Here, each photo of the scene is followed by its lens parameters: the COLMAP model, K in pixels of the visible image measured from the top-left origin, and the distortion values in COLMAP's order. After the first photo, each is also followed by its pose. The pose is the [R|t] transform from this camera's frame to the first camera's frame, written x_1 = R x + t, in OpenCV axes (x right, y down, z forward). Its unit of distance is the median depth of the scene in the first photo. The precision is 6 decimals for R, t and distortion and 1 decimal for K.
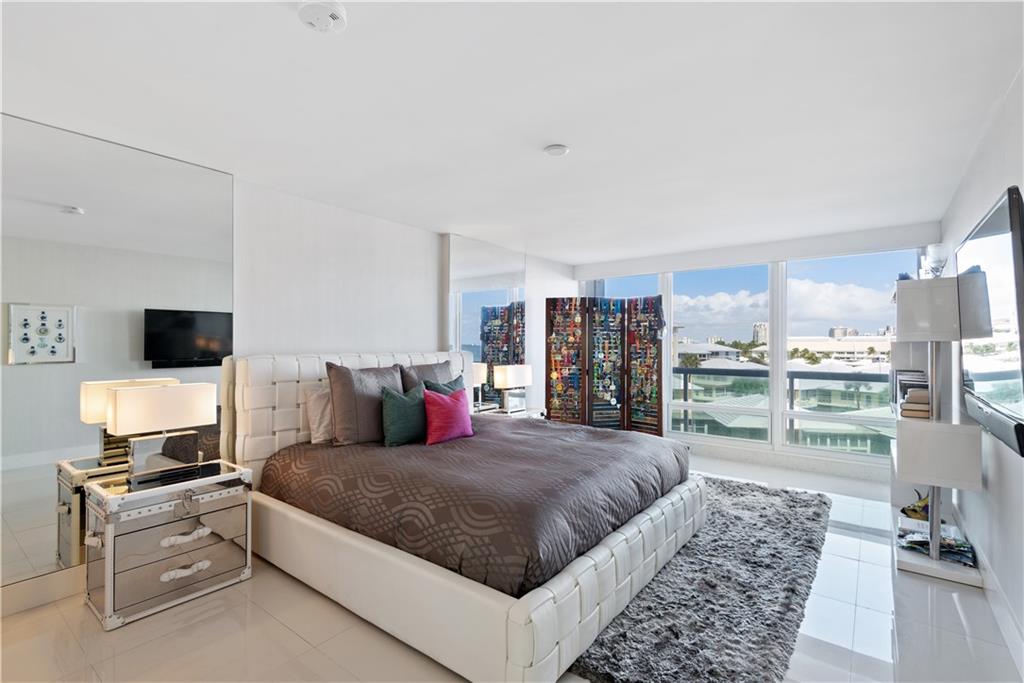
lens RADIAL K [[467.5, 0, 514.6], [0, 467.5, 340.9], [0, 0, 1]] dist [0.010493, -0.000377]
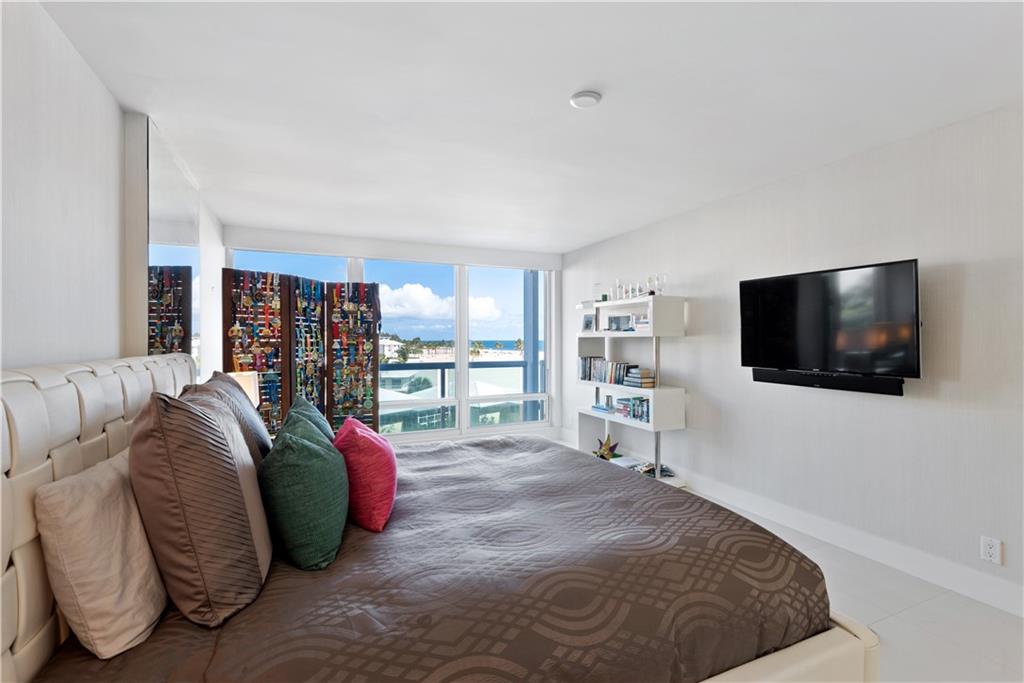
lens RADIAL K [[467.5, 0, 514.0], [0, 467.5, 341.5], [0, 0, 1]] dist [0.010493, -0.000377]
pose [[0.473371, -0.007951, 0.880827, -0.321290], [-0.003774, 0.999932, 0.011054, 0.001355], [-0.880855, -0.008557, 0.473309, 0.340199]]
